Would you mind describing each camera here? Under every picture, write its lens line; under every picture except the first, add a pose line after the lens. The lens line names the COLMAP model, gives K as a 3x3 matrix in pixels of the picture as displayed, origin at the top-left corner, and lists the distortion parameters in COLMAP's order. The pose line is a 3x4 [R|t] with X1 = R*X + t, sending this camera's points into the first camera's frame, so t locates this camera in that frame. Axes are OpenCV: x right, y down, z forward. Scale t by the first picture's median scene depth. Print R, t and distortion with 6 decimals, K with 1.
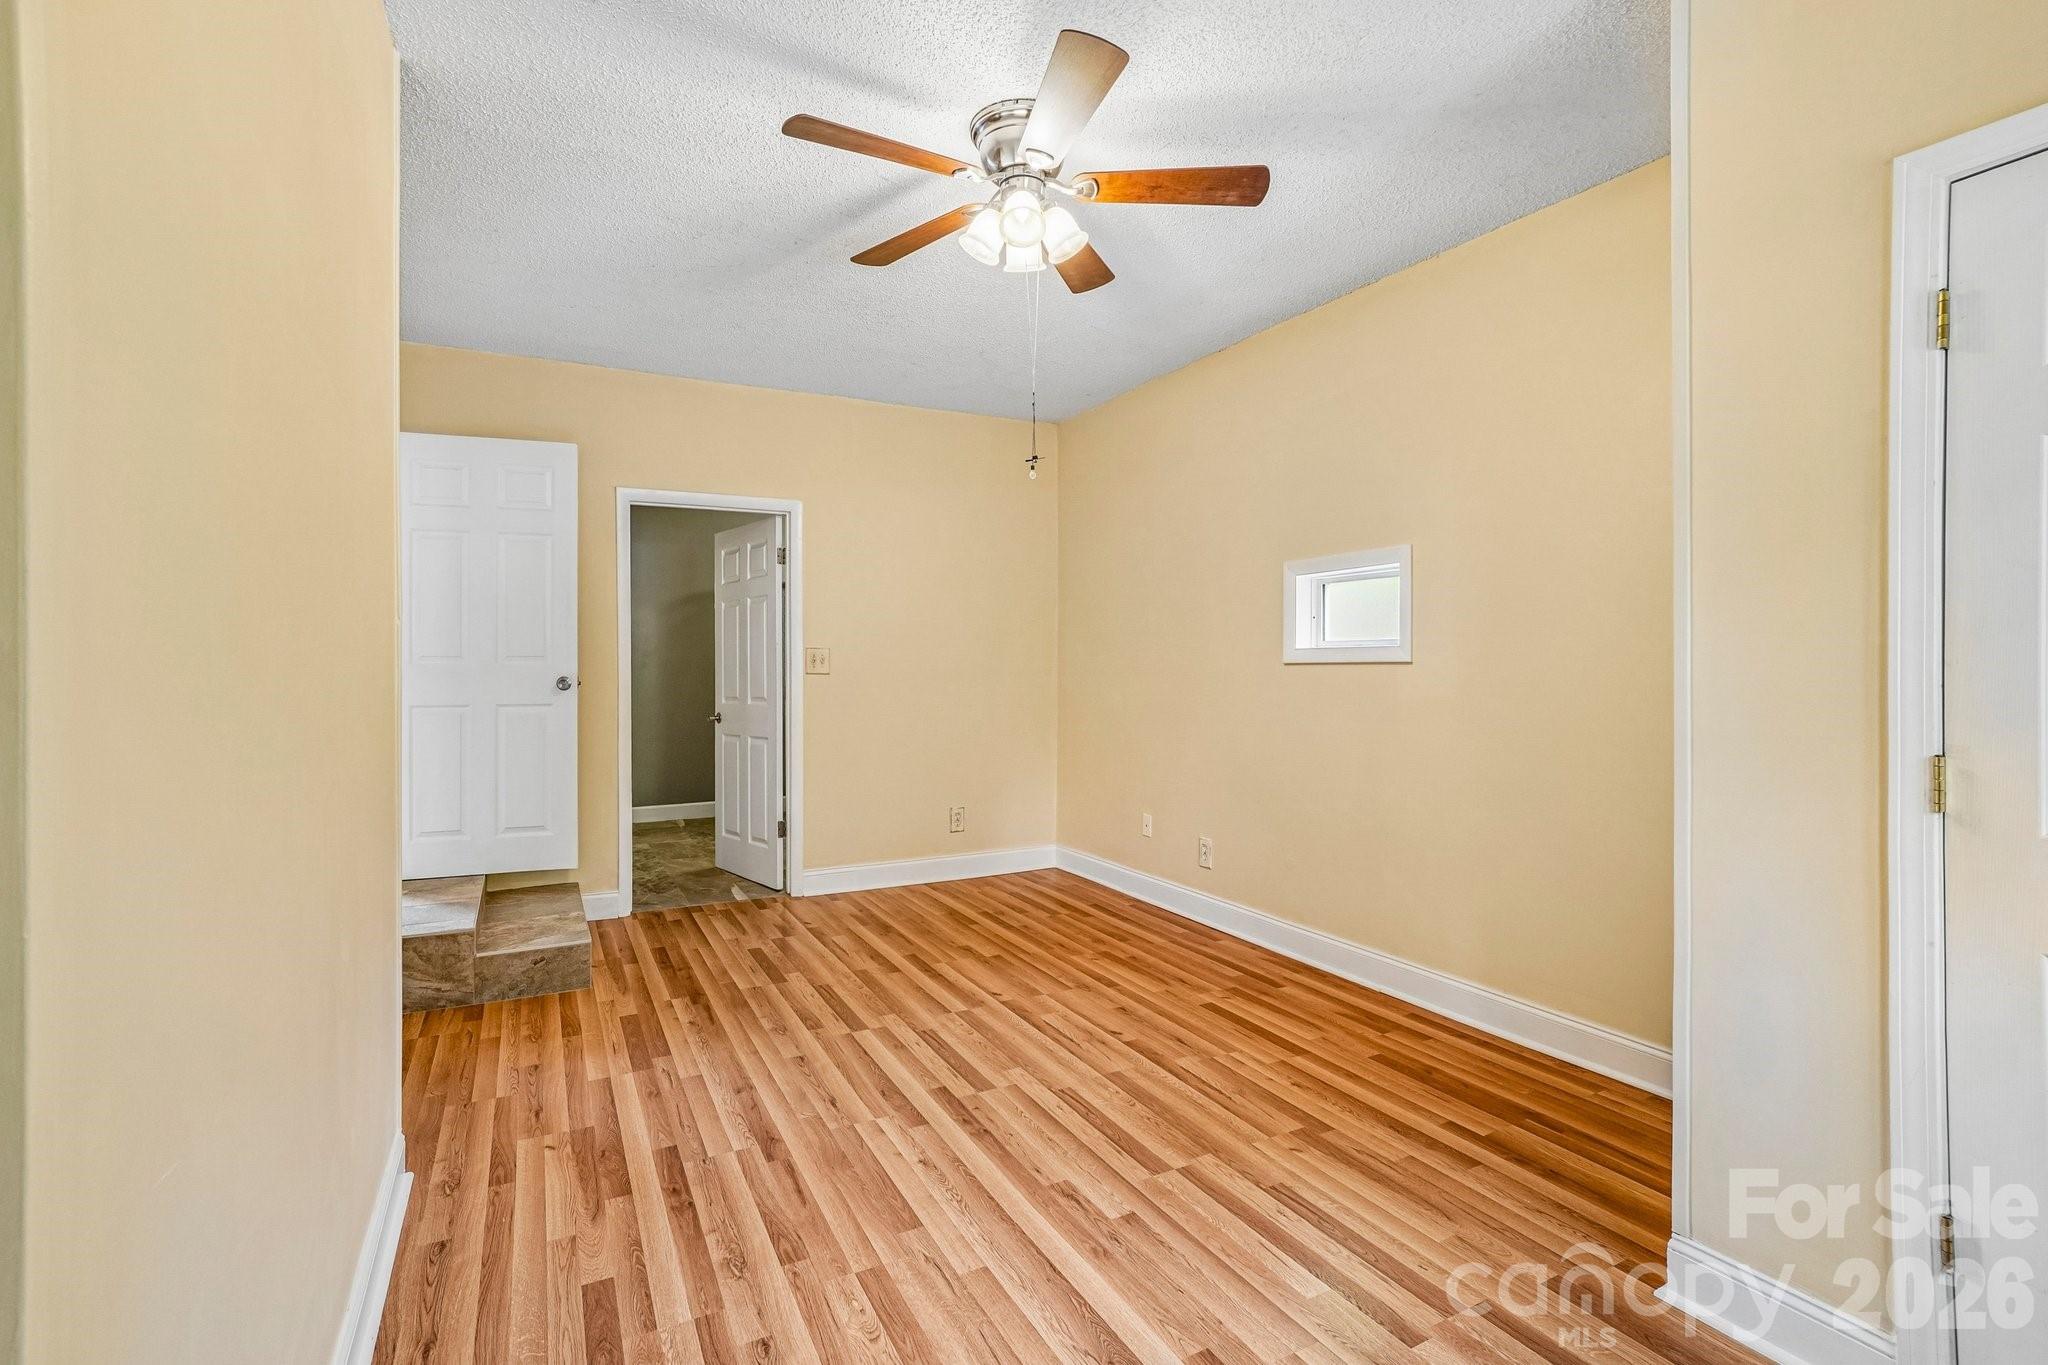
lens RADIAL K [[994.2, 0, 1028.2], [0, 994.2, 680.5], [0, 0, 1]] dist [-0.042677, 0.005442]
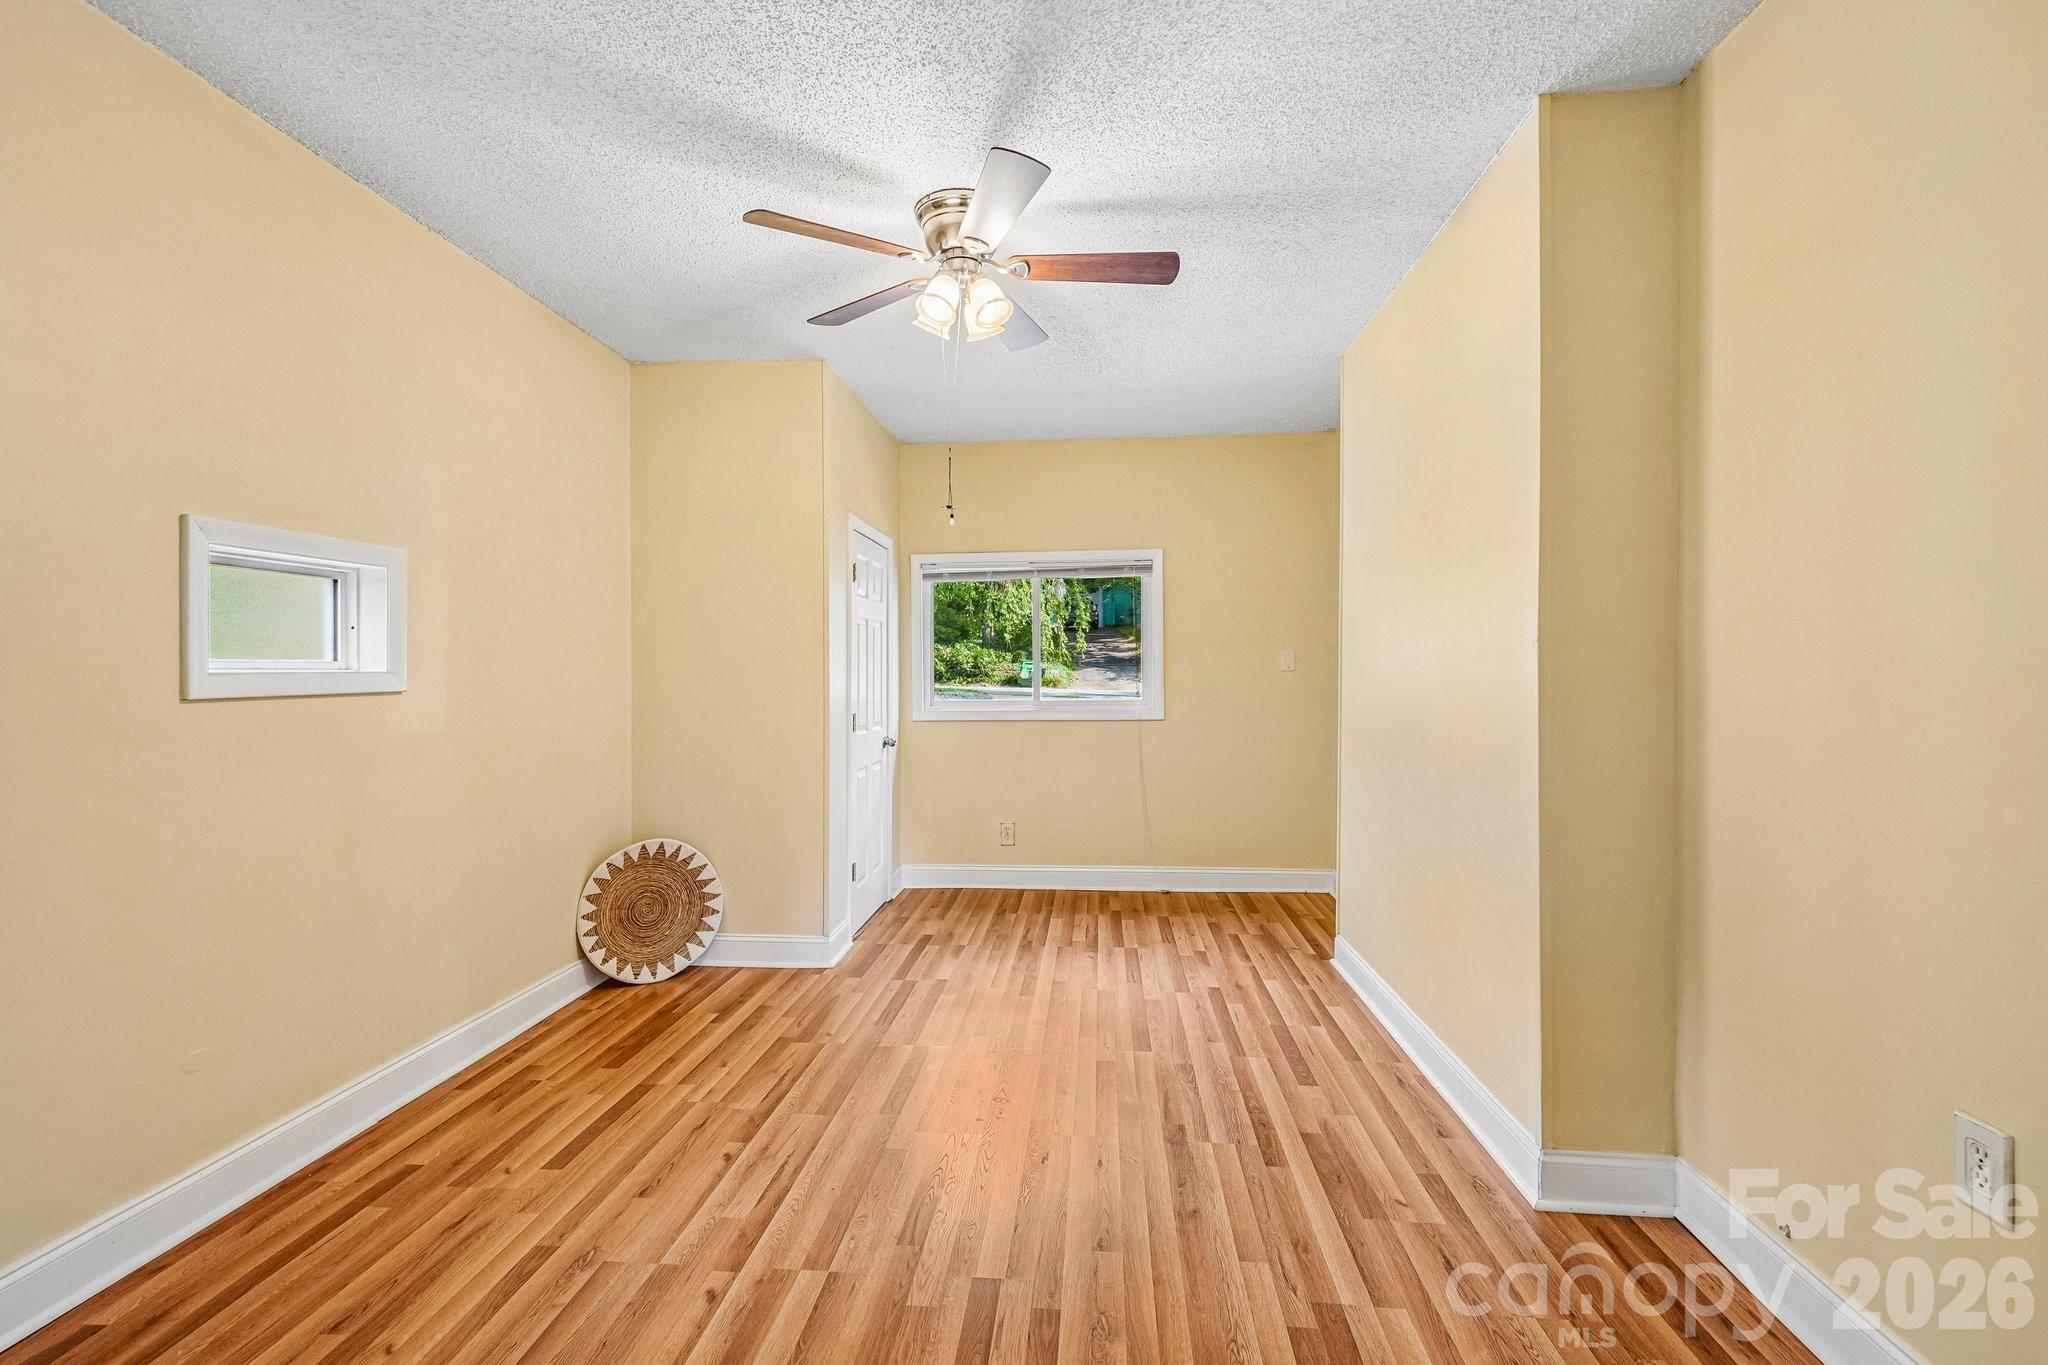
lens RADIAL K [[941.3, 0, 1032.5], [0, 941.3, 674.1], [0, 0, 1]] dist [-0.028848, 0.006112]
pose [[-0.857697, 0.014053, 0.513964, -0.476232], [0.020995, 0.999750, 0.007701, -0.028734], [-0.513727, 0.017396, -0.857777, 1.411329]]
